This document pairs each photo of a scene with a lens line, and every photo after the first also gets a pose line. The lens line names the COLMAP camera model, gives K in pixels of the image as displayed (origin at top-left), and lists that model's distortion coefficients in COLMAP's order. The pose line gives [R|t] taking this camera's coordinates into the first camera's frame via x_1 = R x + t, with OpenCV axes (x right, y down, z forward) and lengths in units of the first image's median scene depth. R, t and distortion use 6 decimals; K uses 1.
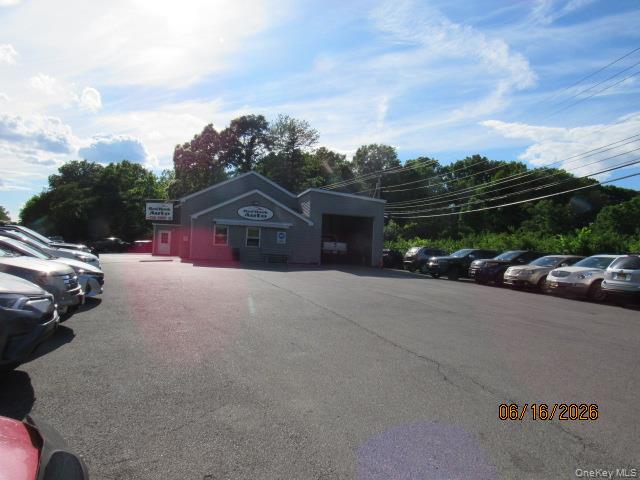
lens RADIAL K [[456.0, 0, 317.2], [0, 456.0, 242.6], [0, 0, 1]] dist [-0.024507, 0.004409]
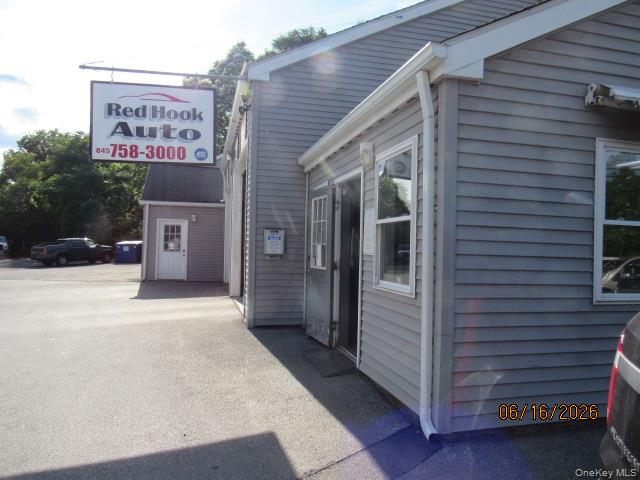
lens RADIAL K [[456.0, 0, 317.2], [0, 456.0, 242.6], [0, 0, 1]] dist [-0.024507, 0.004409]
pose [[0.999815, -0.019081, -0.002227, -0.211576], [0.019113, 0.999696, 0.015571, -0.009808], [0.001930, -0.015611, 0.999876, 0.613623]]
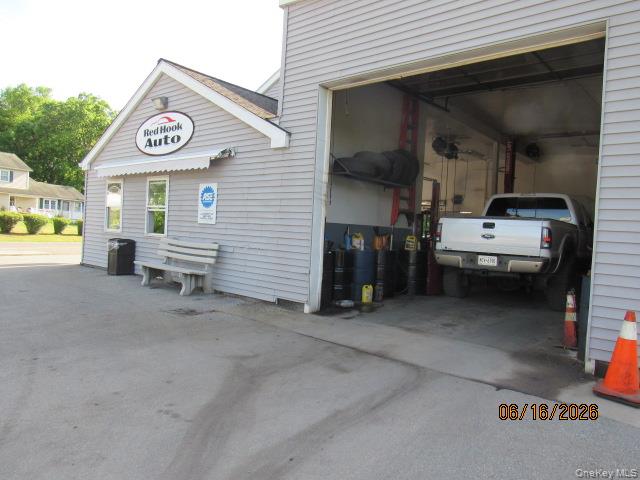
lens RADIAL K [[456.0, 0, 317.2], [0, 456.0, 242.6], [0, 0, 1]] dist [-0.024507, 0.004409]
pose [[0.579430, 0.008526, -0.814978, 0.145482], [-0.011070, 0.999935, 0.002591, 0.009340], [0.814947, 0.007520, 0.579487, 0.642091]]
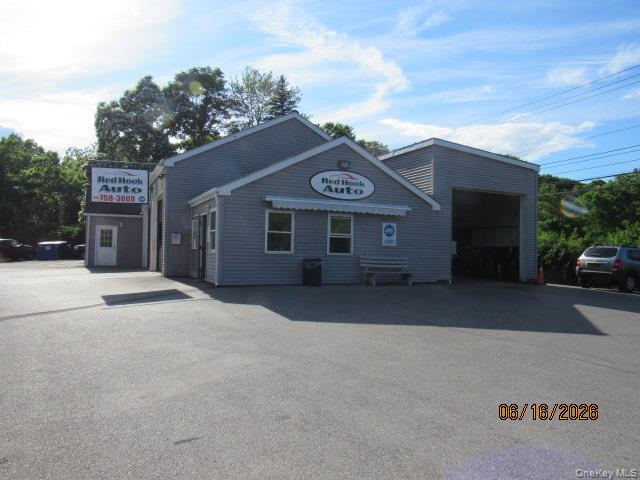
lens RADIAL K [[456.0, 0, 317.2], [0, 456.0, 242.6], [0, 0, 1]] dist [-0.024507, 0.004409]
pose [[0.979537, -0.022443, 0.200009, -0.187376], [0.019674, 0.999681, 0.015822, -0.008084], [-0.200301, -0.011563, 0.979666, 0.373992]]
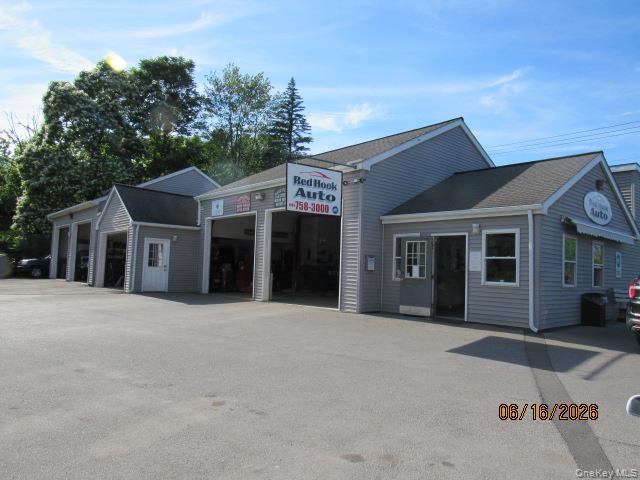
lens RADIAL K [[456.0, 0, 317.2], [0, 456.0, 242.6], [0, 0, 1]] dist [-0.024507, 0.004409]
pose [[0.886480, 0.015977, 0.462490, -0.405656], [-0.009378, 0.999819, -0.016563, -0.016297], [-0.462671, 0.010346, 0.886470, 0.533661]]
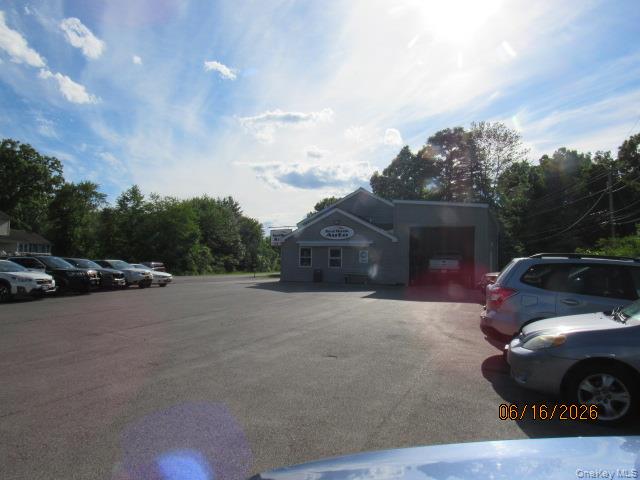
lens RADIAL K [[456.0, 0, 317.2], [0, 456.0, 242.6], [0, 0, 1]] dist [-0.024507, 0.004409]
pose [[0.801032, -0.058145, -0.595792, 0.291095], [0.025696, 0.997694, -0.062820, 0.011753], [0.598070, 0.035011, 0.800678, 0.141840]]
